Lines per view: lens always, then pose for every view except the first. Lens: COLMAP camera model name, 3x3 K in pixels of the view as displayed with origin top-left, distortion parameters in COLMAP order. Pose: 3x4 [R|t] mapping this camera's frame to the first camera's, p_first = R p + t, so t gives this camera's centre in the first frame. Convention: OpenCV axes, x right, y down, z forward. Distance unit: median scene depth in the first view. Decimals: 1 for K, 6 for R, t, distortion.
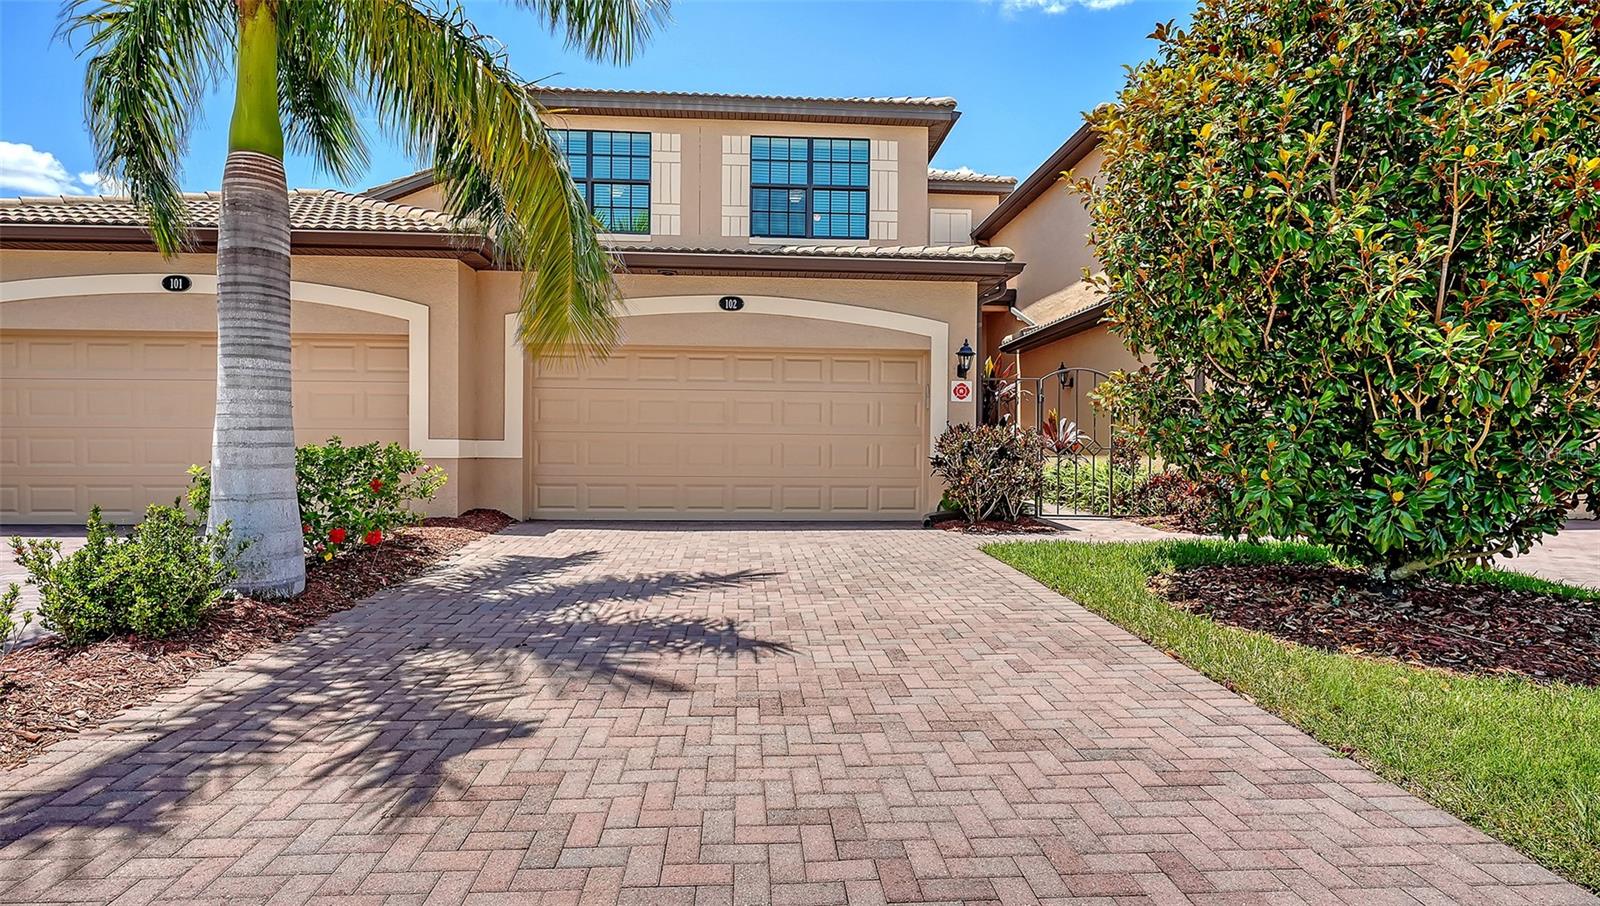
lens RADIAL K [[766.6, 0, 706.0], [0, 766.6, 390.5], [0, 0, 1]] dist [0.001342, -0.000537]
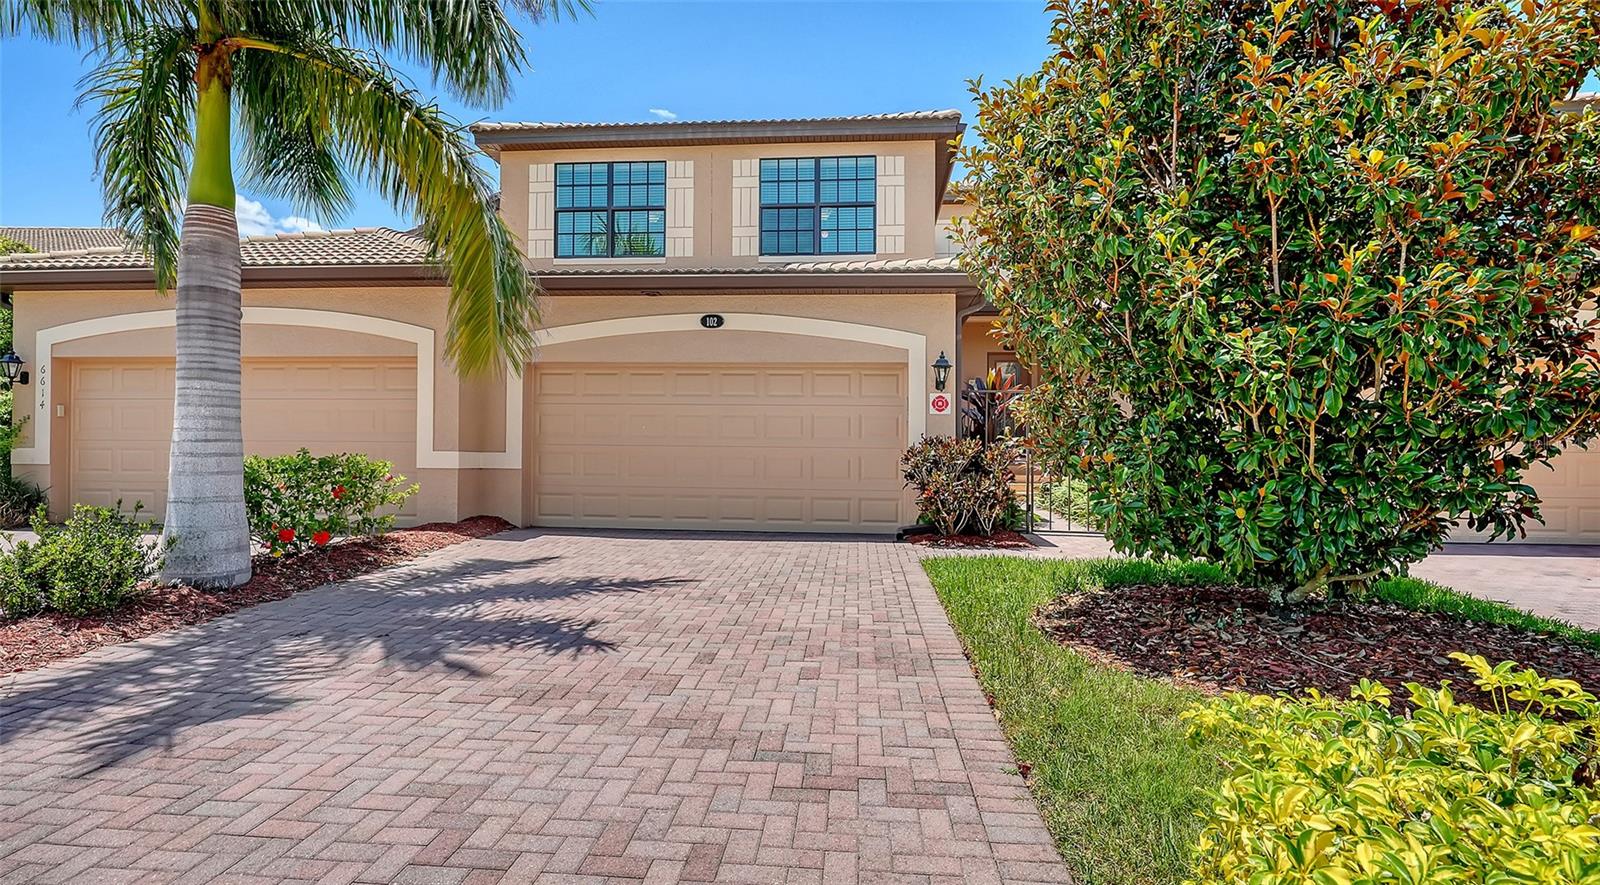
lens RADIAL K [[765.7, 0, 799.7], [0, 765.7, 386.5], [0, 0, 1]] dist [0.000379, 0.000165]
pose [[0.988831, -0.010952, -0.148636, 0.304478], [0.007339, 0.999665, -0.024834, 0.001862], [0.148858, 0.023466, 0.988580, -0.009606]]
